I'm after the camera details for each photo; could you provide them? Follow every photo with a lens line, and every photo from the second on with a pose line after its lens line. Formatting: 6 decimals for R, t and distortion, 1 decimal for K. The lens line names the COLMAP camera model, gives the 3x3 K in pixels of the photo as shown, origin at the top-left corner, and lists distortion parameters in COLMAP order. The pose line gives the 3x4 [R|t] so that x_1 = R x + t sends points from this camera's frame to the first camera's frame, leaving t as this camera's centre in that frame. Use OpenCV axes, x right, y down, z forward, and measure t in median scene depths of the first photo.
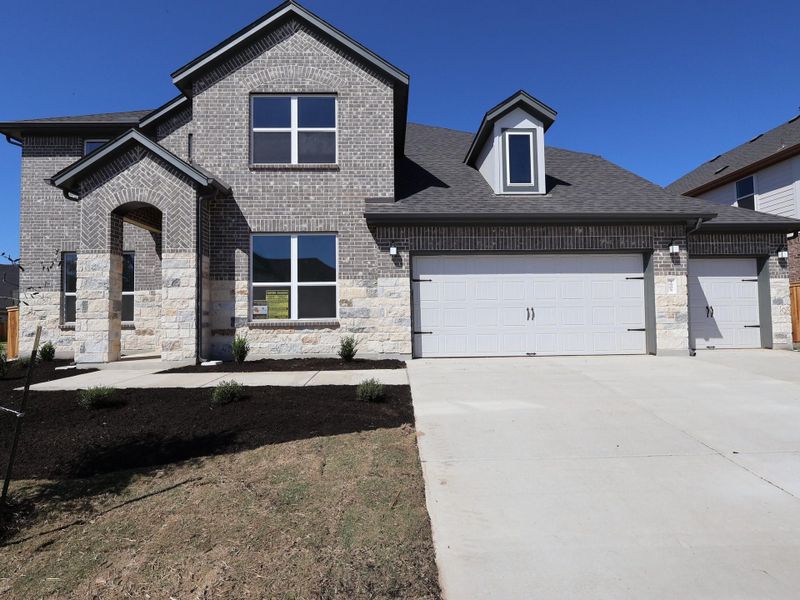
lens RADIAL K [[417.3, 0, 401.7], [0, 417.3, 299.9], [0, 0, 1]] dist [-0.000933, -0.000020]
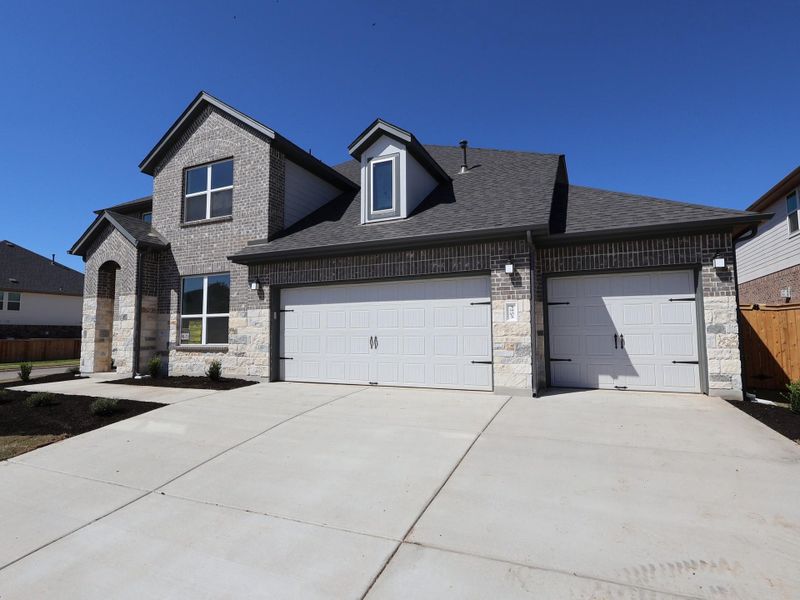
lens RADIAL K [[417.3, 0, 400.8], [0, 417.3, 302.5], [0, 0, 1]] dist [-0.000933, -0.000020]
pose [[0.900582, -0.027276, -0.433830, 0.804403], [0.014443, 0.999356, -0.032850, -0.028084], [0.434447, 0.023318, 0.900396, 0.136775]]
